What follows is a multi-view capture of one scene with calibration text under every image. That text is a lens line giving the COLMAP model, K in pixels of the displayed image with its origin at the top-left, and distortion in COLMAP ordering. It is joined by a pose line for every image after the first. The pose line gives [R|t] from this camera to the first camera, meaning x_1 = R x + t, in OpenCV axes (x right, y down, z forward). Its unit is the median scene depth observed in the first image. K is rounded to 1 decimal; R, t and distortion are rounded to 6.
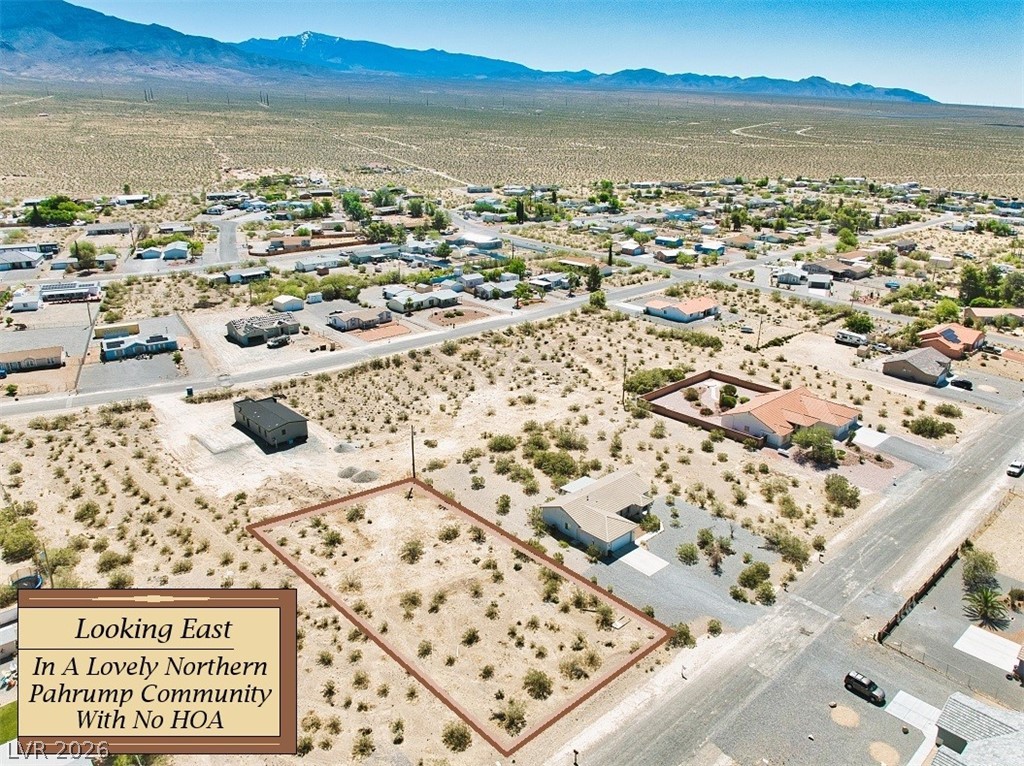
lens RADIAL K [[718.1, 0, 515.0], [0, 718.1, 494.5], [0, 0, 1]] dist [-0.031903, -0.000159]
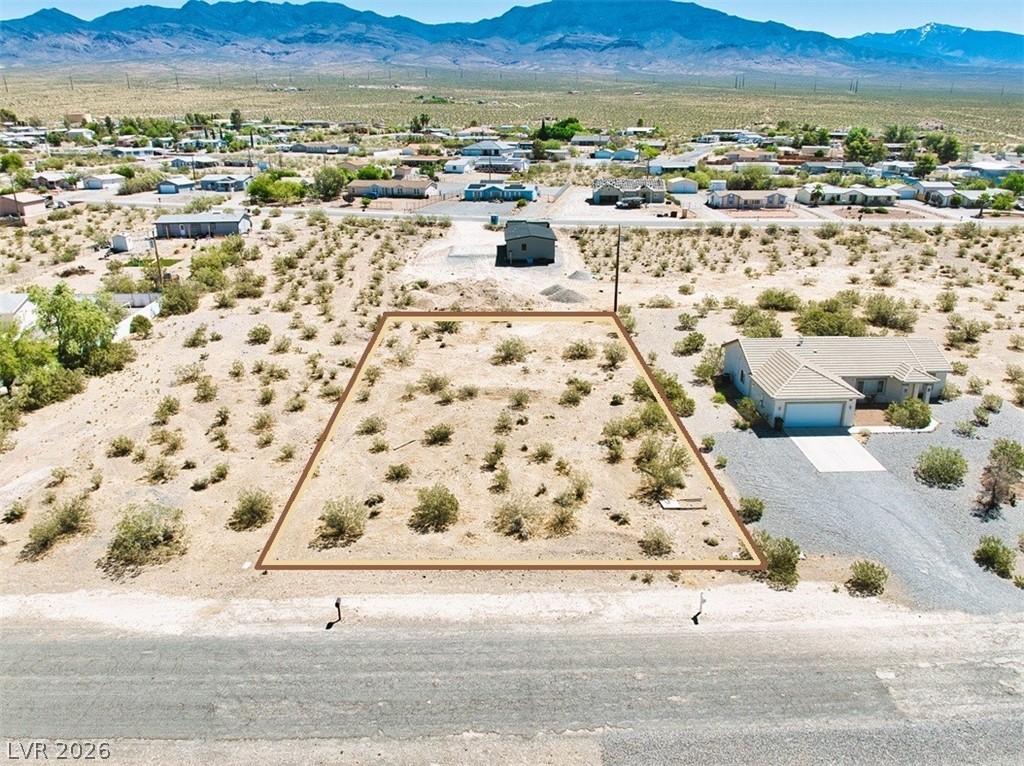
lens RADIAL K [[747.5, 0, 513.0], [0, 747.5, 442.4], [0, 0, 1]] dist [-0.028623, -0.003845]
pose [[0.757463, 0.259855, -0.598936, 0.173133], [-0.304563, 0.952084, 0.027898, 0.077351], [0.577487, 0.161282, 0.800311, 0.244909]]
